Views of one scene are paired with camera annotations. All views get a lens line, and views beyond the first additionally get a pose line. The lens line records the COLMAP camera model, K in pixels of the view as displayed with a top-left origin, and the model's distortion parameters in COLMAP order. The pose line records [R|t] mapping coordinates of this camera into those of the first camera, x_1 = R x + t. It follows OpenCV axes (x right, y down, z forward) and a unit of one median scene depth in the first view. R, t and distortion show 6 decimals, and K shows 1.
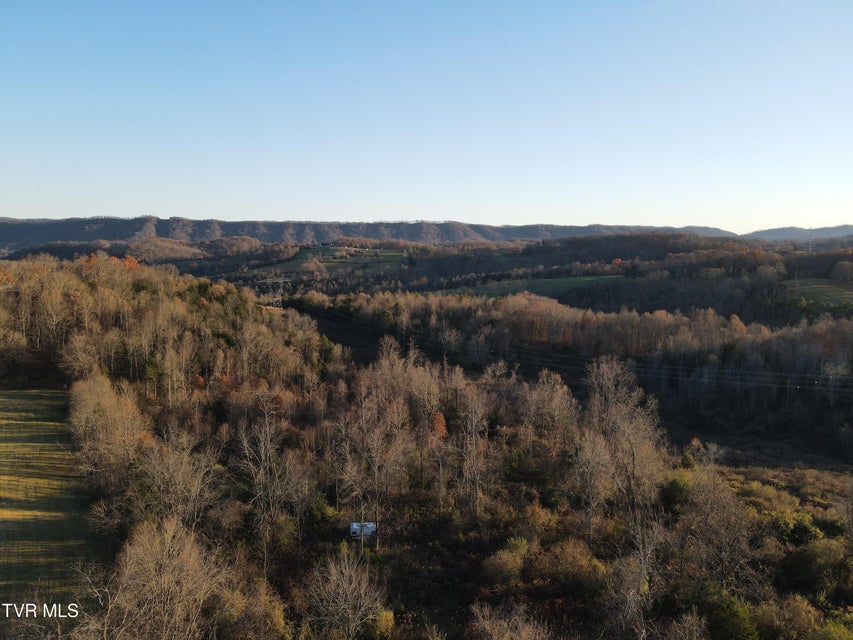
lens RADIAL K [[621.6, 0, 424.3], [0, 621.6, 320.4], [0, 0, 1]] dist [0.012553, 0.006668]
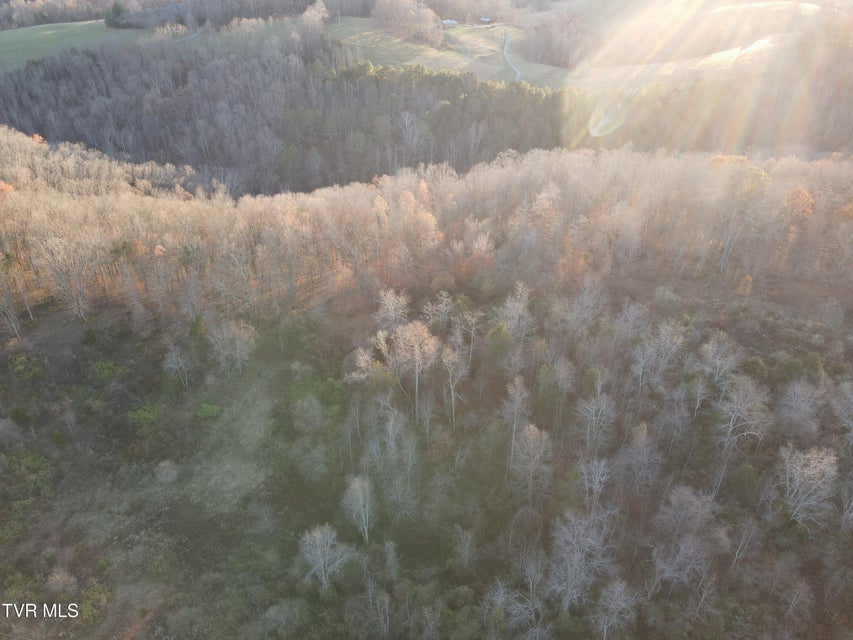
lens RADIAL K [[621.6, 0, 424.1], [0, 621.6, 320.5], [0, 0, 1]] dist [0.012553, 0.006668]
pose [[0.715727, -0.373957, 0.589823, 0.077013], [0.086843, 0.885660, 0.456142, -0.098512], [-0.692960, -0.275251, 0.666366, 0.346428]]
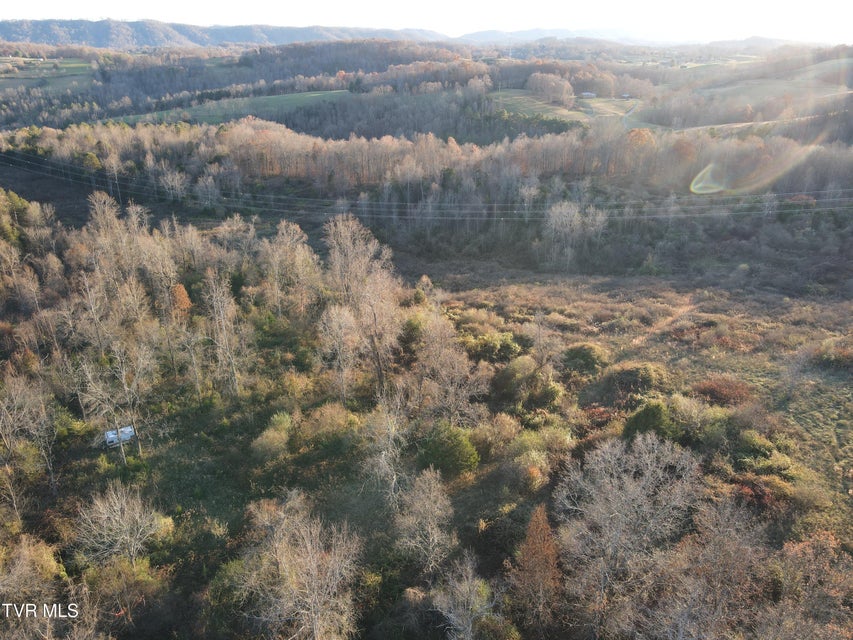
lens RADIAL K [[621.6, 0, 423.8], [0, 621.6, 320.1], [0, 0, 1]] dist [0.012553, 0.006668]
pose [[0.911942, -0.169213, 0.373804, 0.000157], [0.054834, 0.953093, 0.297670, -0.018502], [-0.406640, -0.250961, 0.878443, -0.001526]]
